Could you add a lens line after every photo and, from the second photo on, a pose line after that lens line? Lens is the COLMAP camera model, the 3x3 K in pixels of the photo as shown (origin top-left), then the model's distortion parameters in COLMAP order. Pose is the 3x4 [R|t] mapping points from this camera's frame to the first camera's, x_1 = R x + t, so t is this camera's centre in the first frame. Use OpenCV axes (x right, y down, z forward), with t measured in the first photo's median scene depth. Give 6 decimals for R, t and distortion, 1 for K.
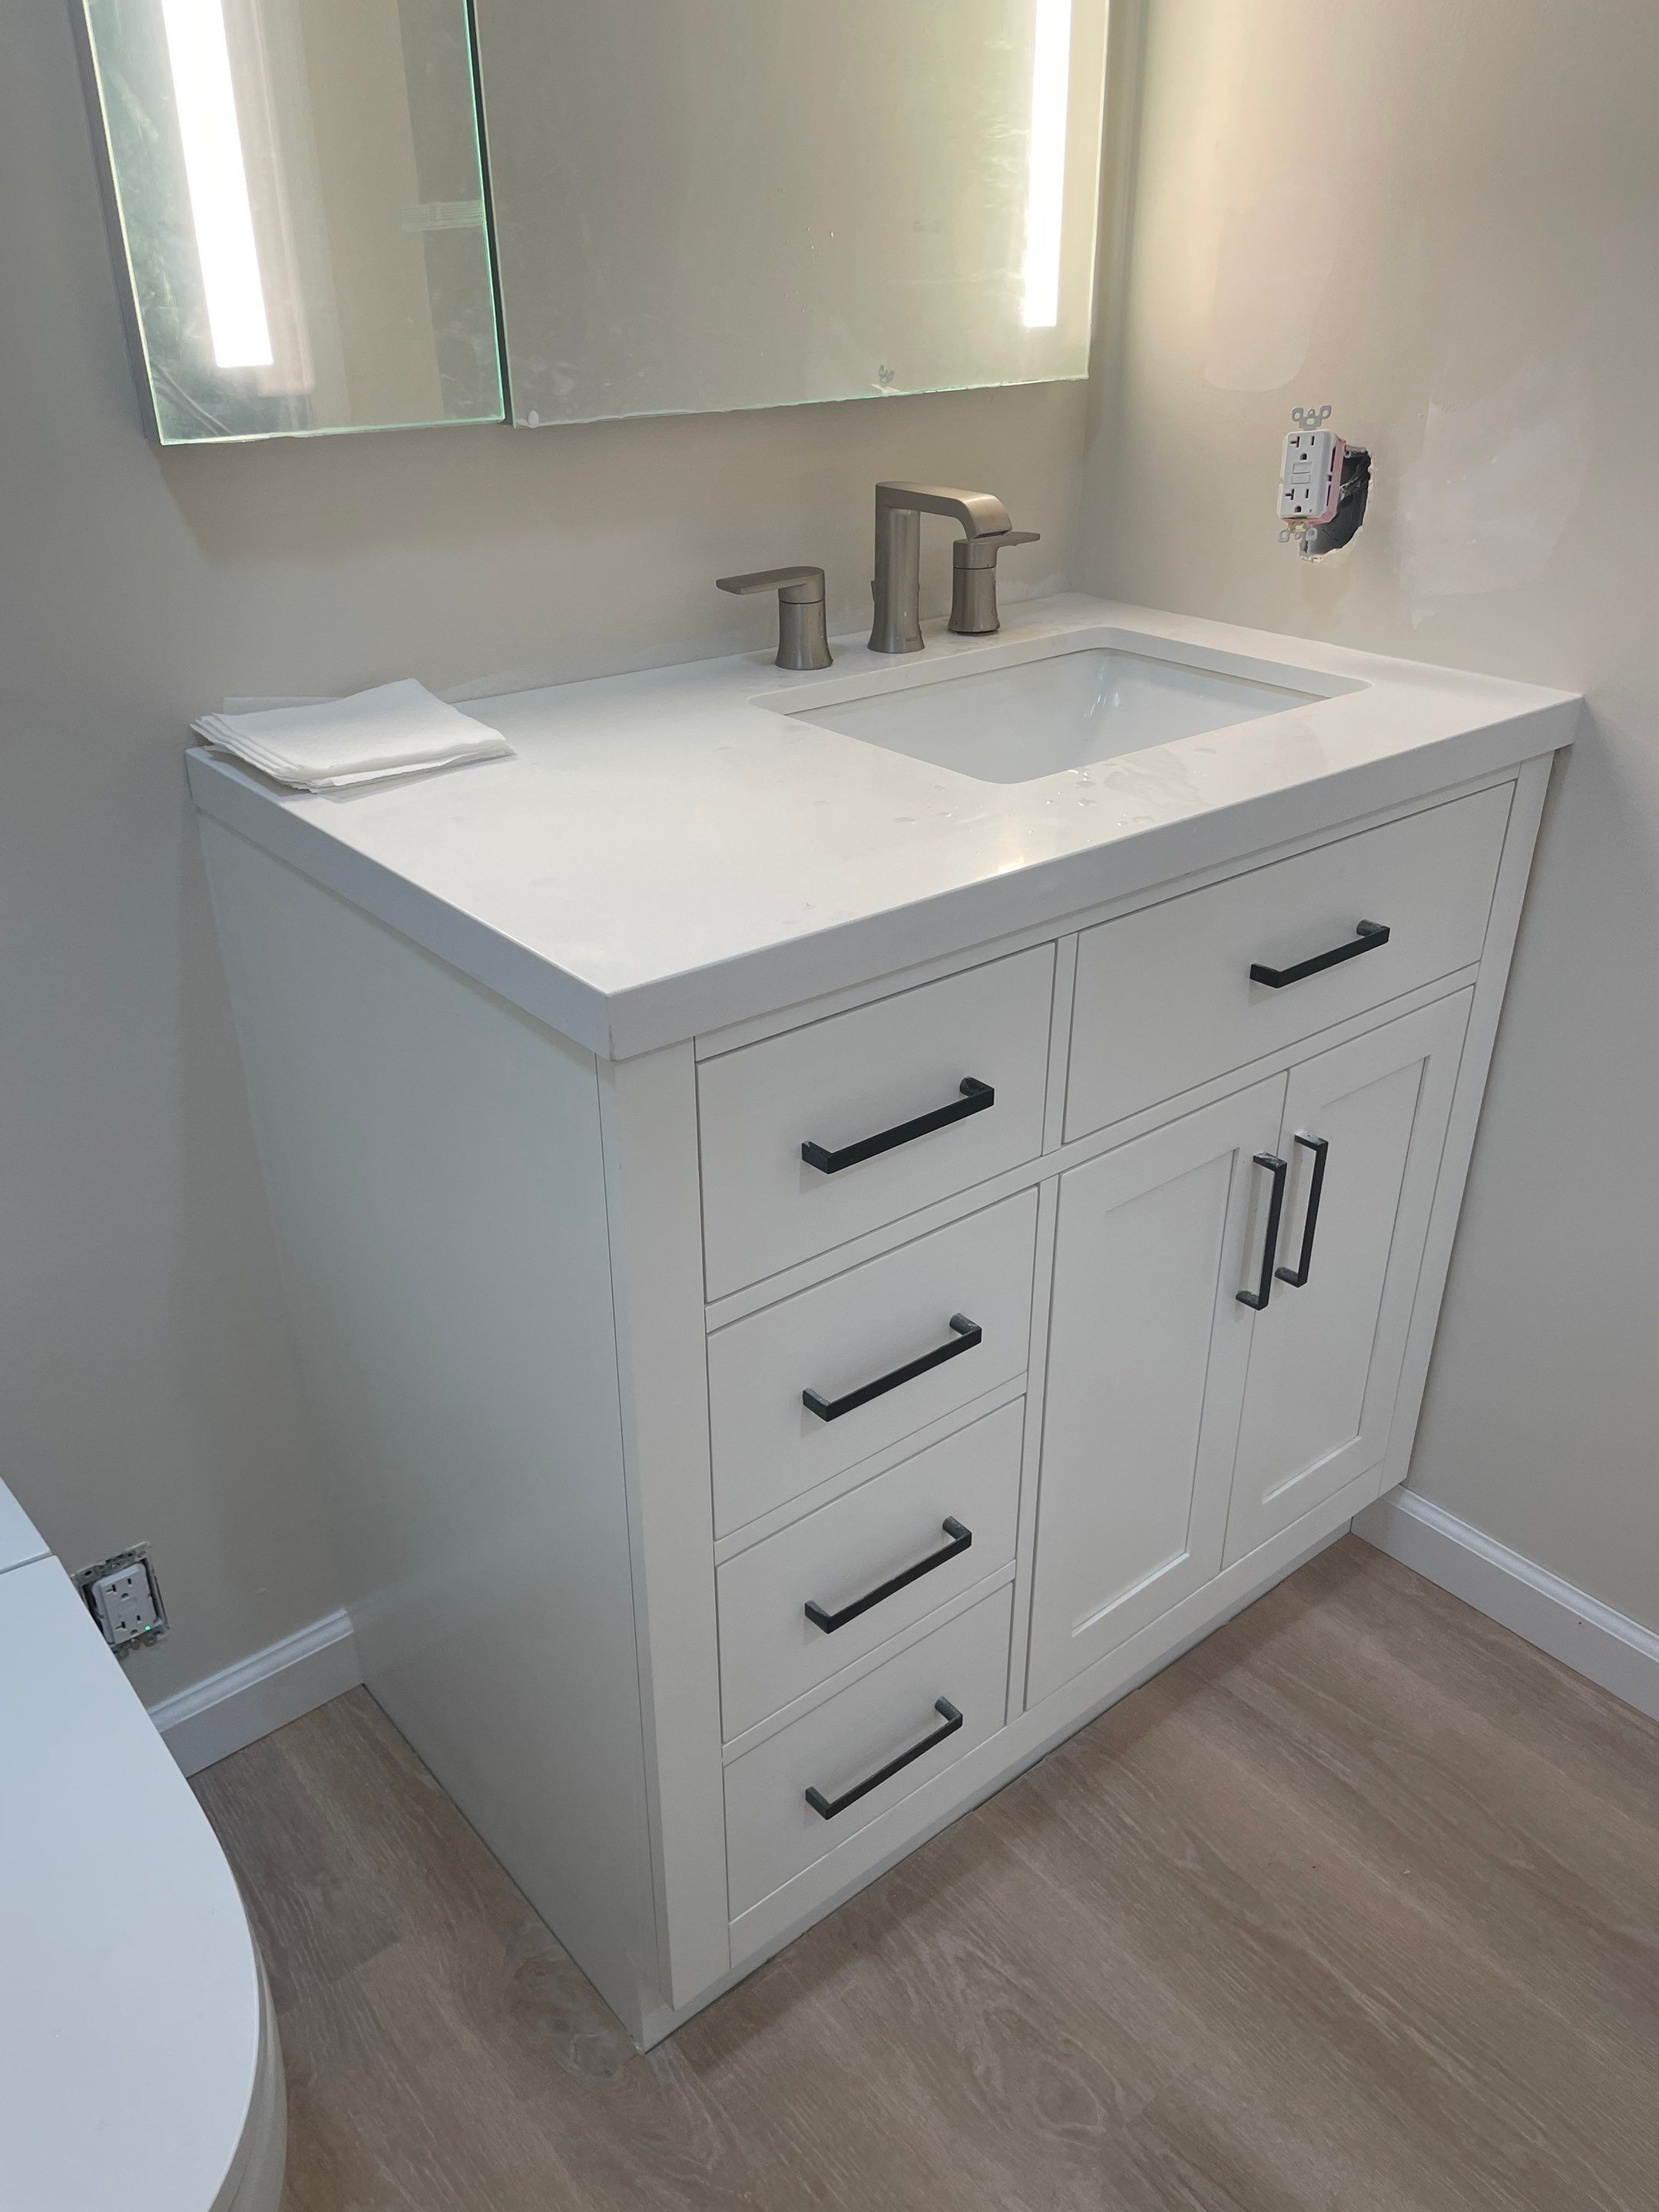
lens RADIAL K [[1705.7, 0, 839.7], [0, 1705.7, 1114.2], [0, 0, 1]] dist [0.034483, -0.077117]
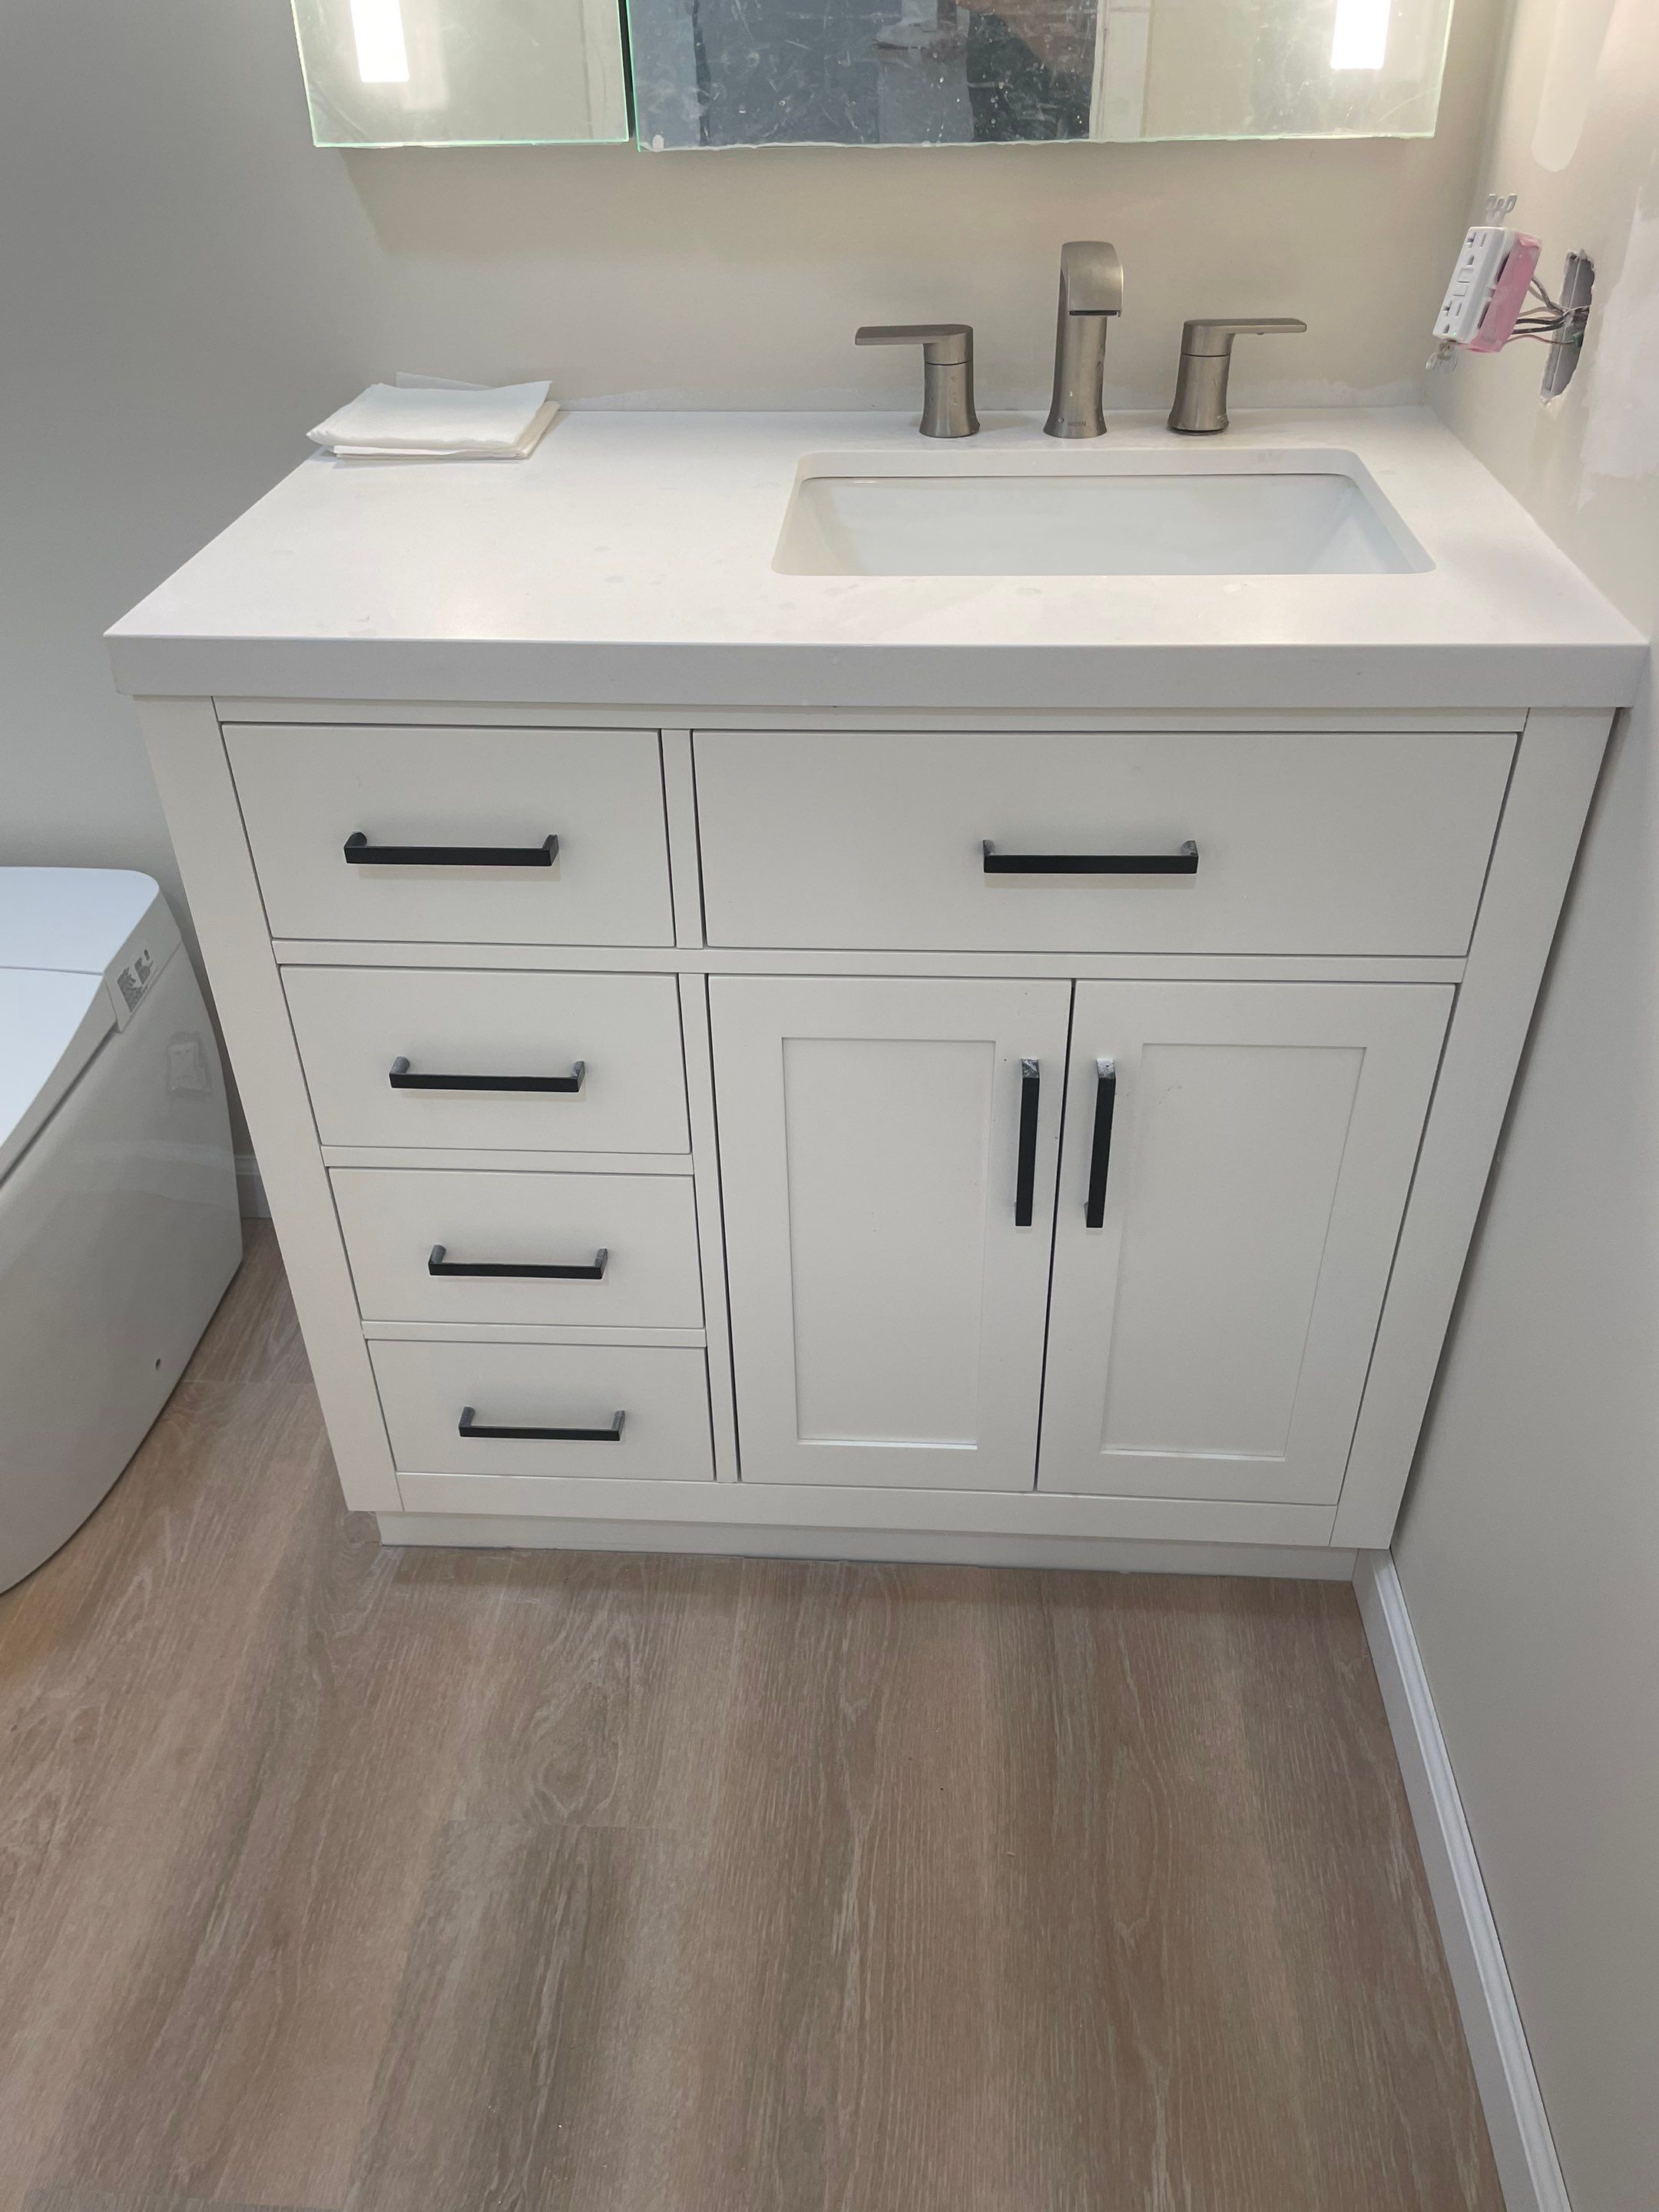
lens RADIAL K [[1705.7, 0, 818.9], [0, 1705.7, 1114.1], [0, 0, 1]] dist [0.034483, -0.077117]
pose [[0.720165, 0.390710, -0.573331, 0.692151], [-0.302858, 0.920504, 0.246878, -0.138720], [0.624211, -0.004155, 0.781245, 0.226023]]
